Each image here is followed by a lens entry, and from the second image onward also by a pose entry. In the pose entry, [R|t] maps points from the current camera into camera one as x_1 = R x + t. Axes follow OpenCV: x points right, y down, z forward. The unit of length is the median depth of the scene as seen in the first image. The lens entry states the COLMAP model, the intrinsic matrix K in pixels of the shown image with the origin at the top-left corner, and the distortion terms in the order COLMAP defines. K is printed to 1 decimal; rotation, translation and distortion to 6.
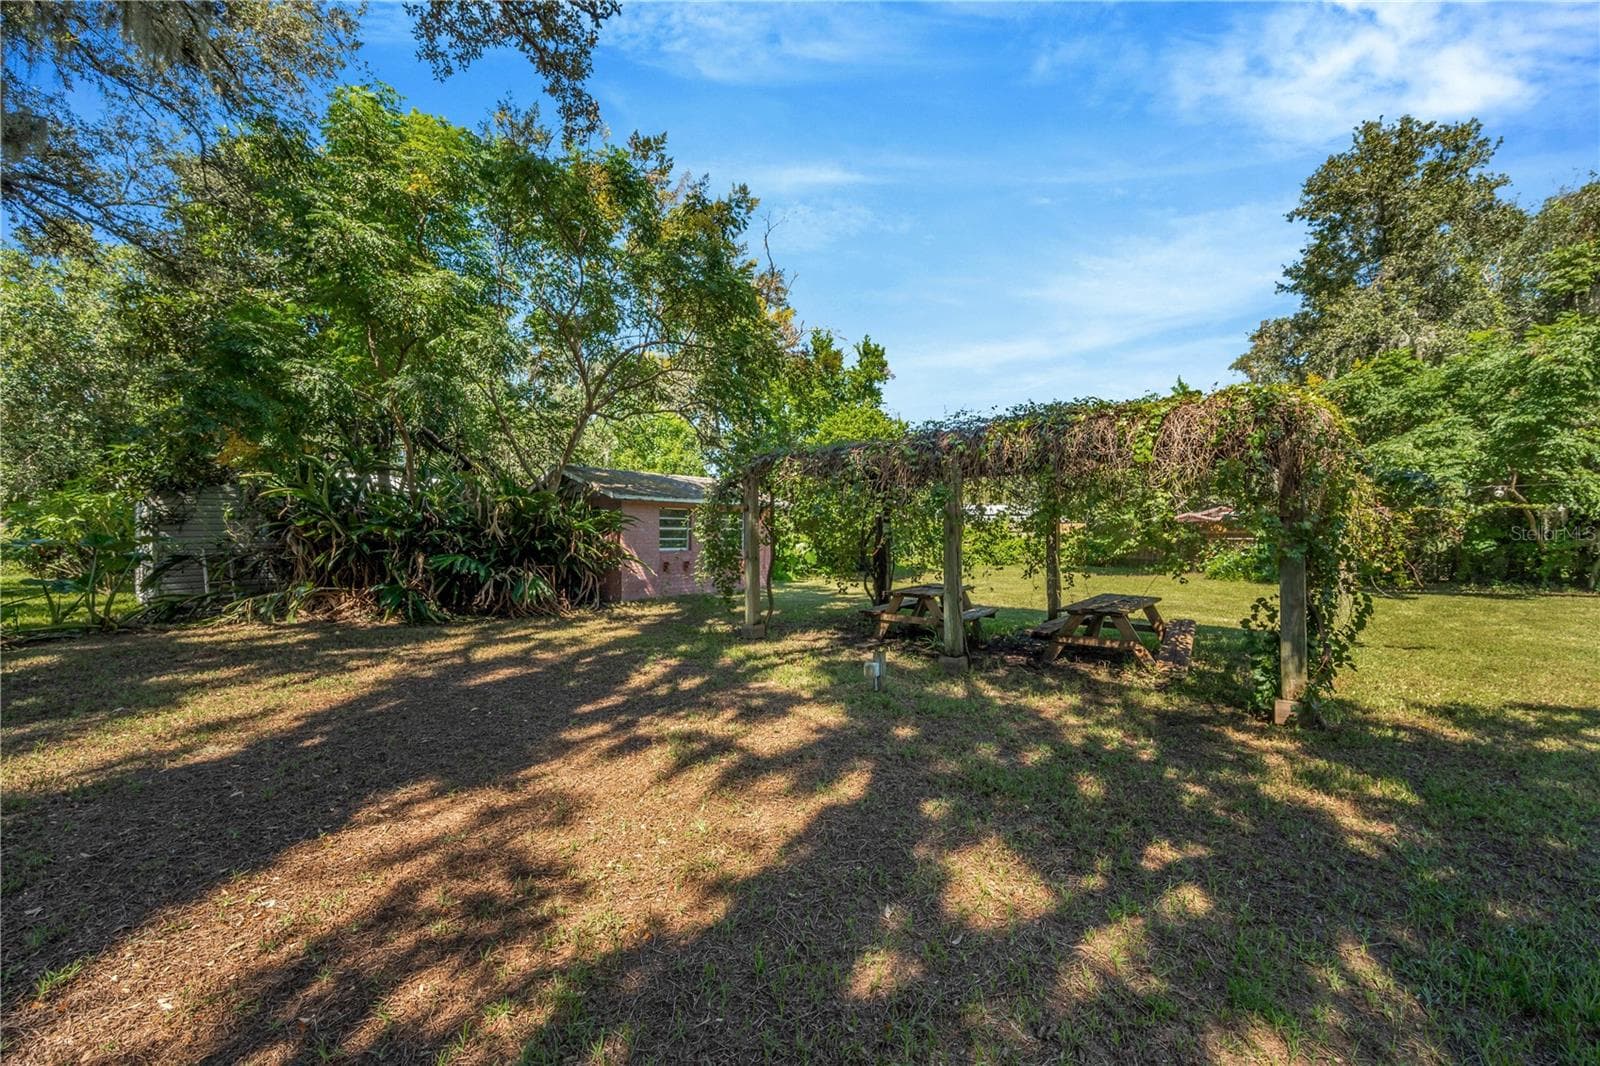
lens RADIAL K [[631.6, 0, 806.1], [0, 631.6, 539.6], [0, 0, 1]] dist [0.000051, -0.000088]
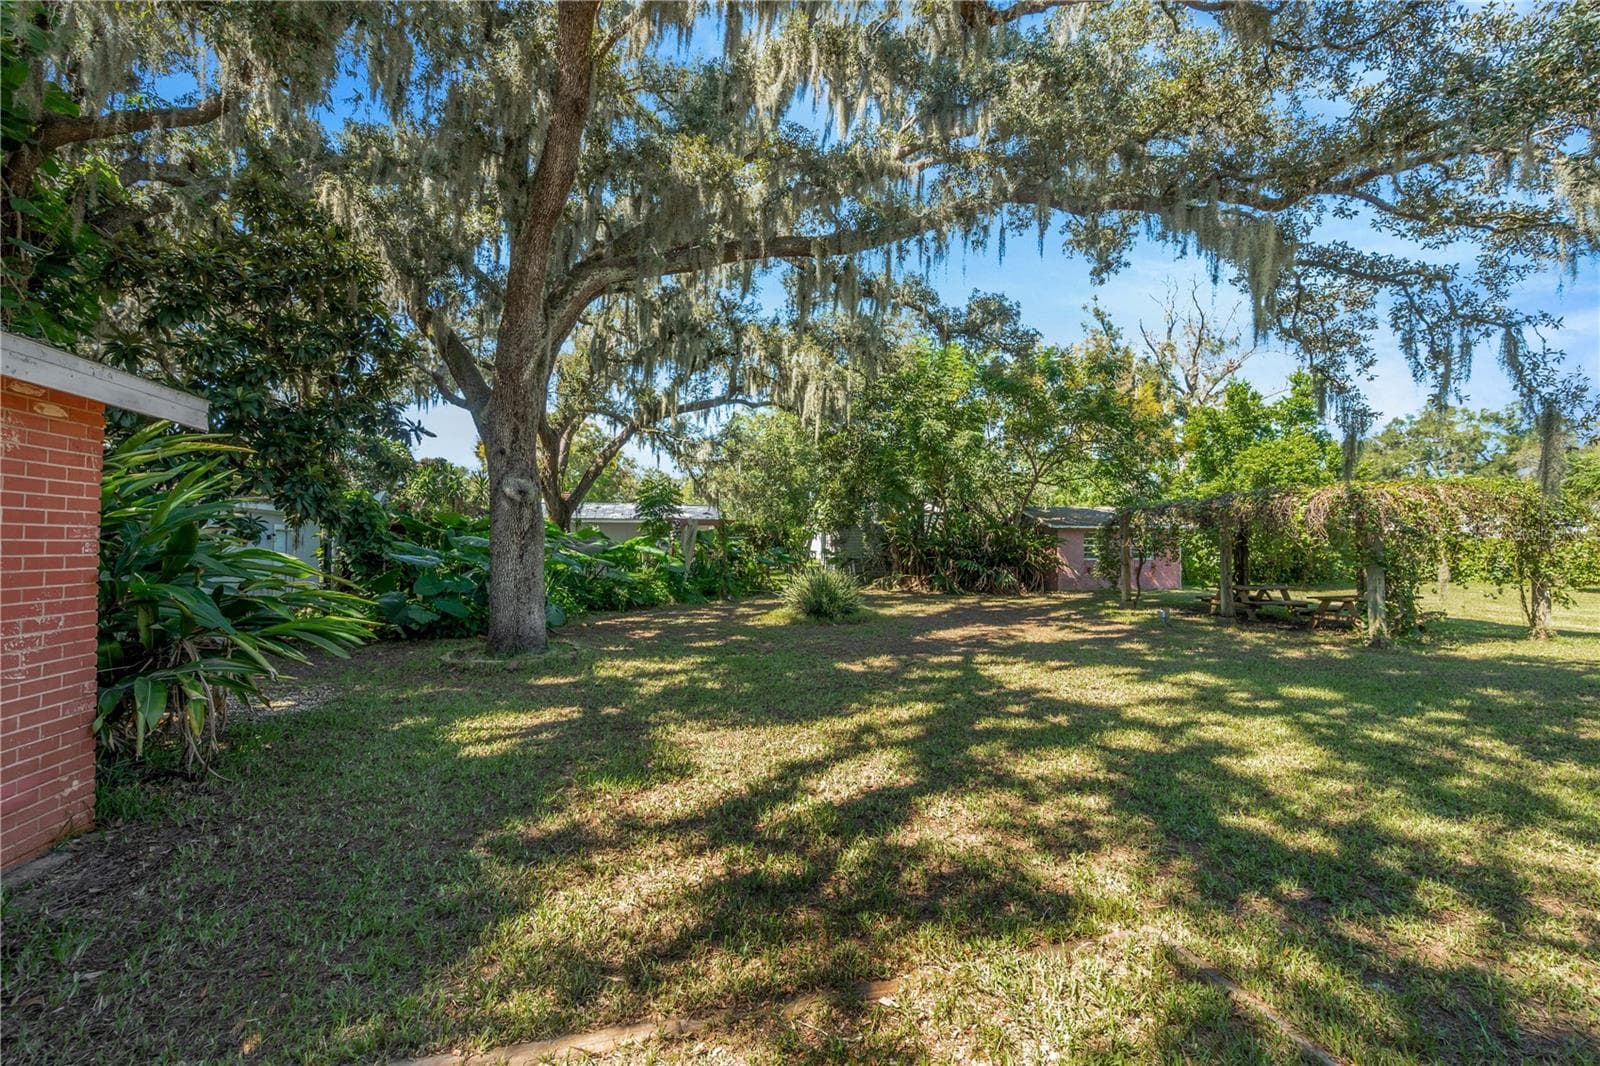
lens RADIAL K [[631.6, 0, 806.1], [0, 631.6, 539.6], [0, 0, 1]] dist [0.000051, -0.000088]
pose [[0.763725, -0.005790, -0.645516, 0.303211], [-0.001923, 0.999935, -0.011244, -0.015233], [0.645539, 0.009829, 0.763664, -0.761848]]
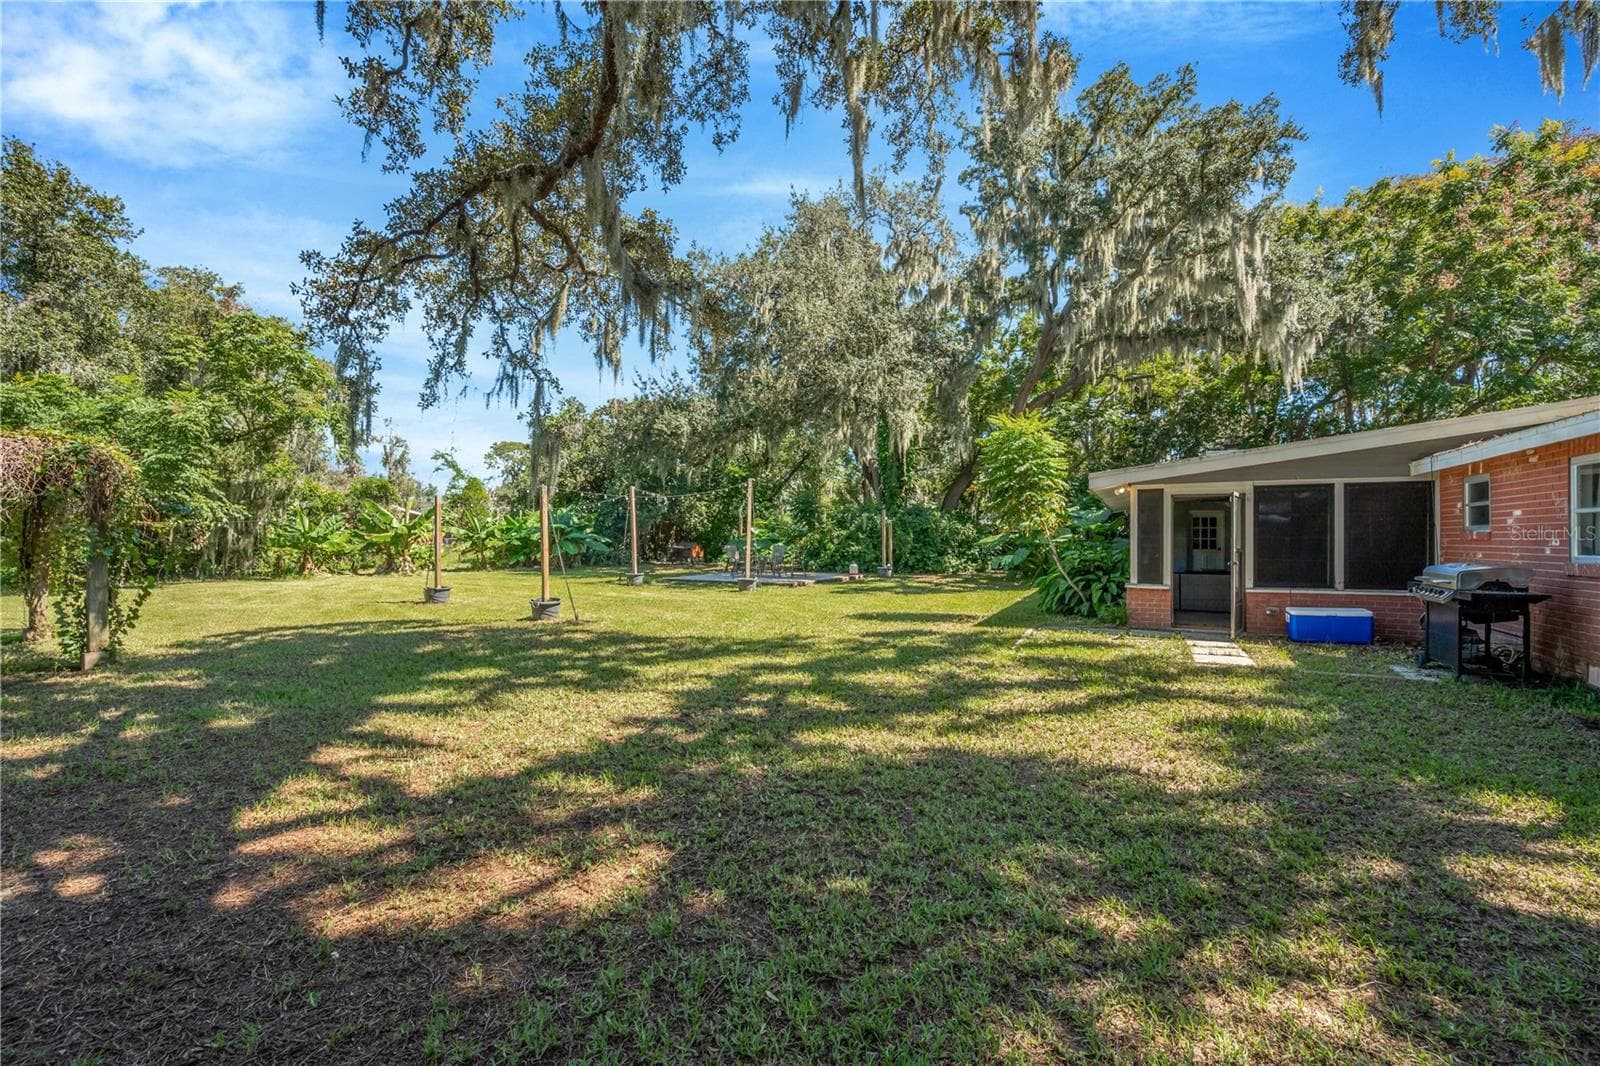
lens RADIAL K [[631.6, 0, 806.1], [0, 631.6, 539.6], [0, 0, 1]] dist [0.000051, -0.000088]
pose [[-0.132615, 0.005127, 0.991154, -0.407035], [-0.001463, 0.999985, -0.005368, -0.001805], [-0.991167, -0.002162, -0.132605, -0.200602]]
